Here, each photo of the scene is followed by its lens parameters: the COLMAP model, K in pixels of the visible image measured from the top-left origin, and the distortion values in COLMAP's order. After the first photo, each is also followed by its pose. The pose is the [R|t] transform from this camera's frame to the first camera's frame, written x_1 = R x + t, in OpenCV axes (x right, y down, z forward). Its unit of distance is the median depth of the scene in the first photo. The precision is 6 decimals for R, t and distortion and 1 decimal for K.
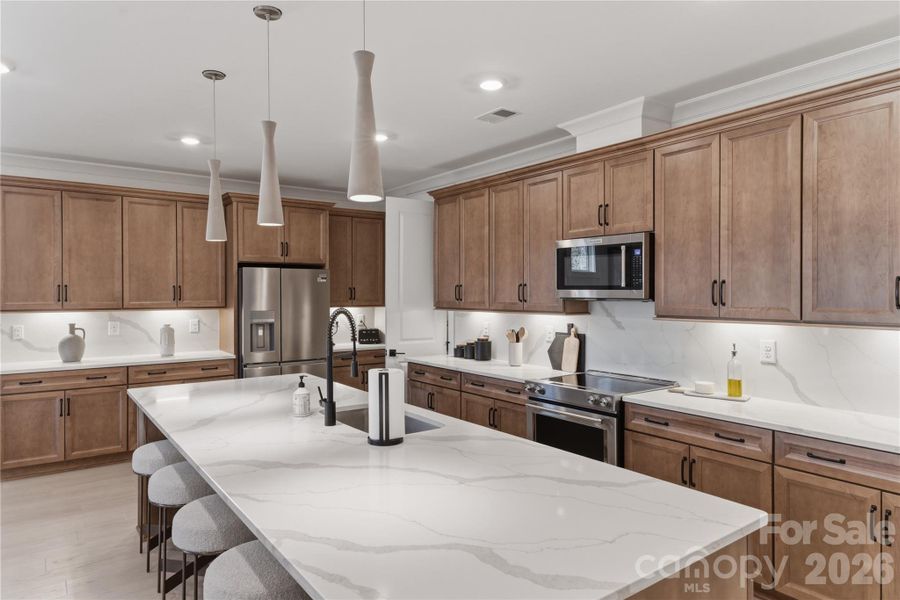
lens RADIAL K [[560.9, 0, 451.9], [0, 560.9, 297.8], [0, 0, 1]] dist [0.014201, 0.011448]
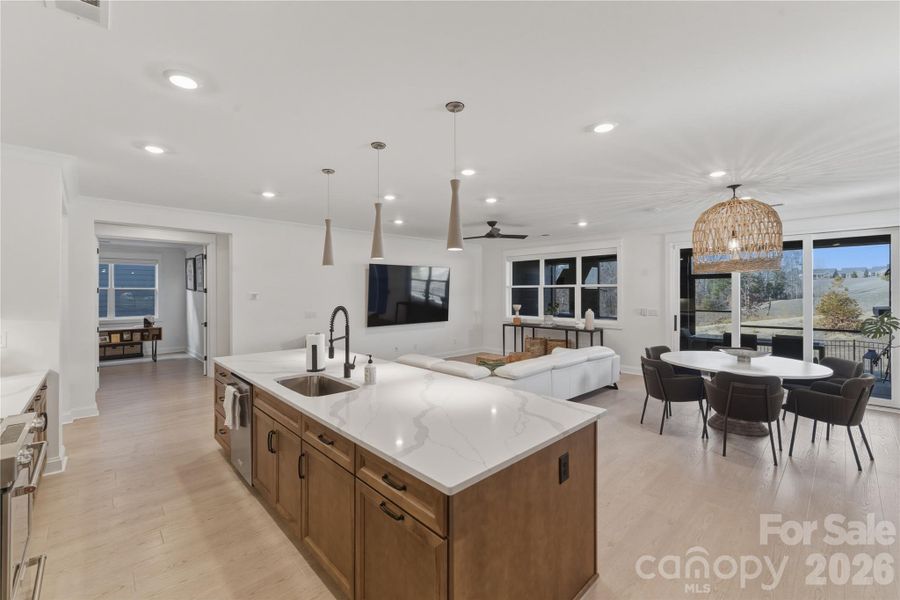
lens RADIAL K [[372.0, 0, 450.6], [0, 372.0, 292.3], [0, 0, 1]] dist [0.000619, 0.000028]
pose [[-0.991817, 0.004843, -0.127573, -0.226529], [0.003959, 0.999966, 0.007182, -0.015235], [0.127604, 0.006619, -0.991803, 1.264363]]
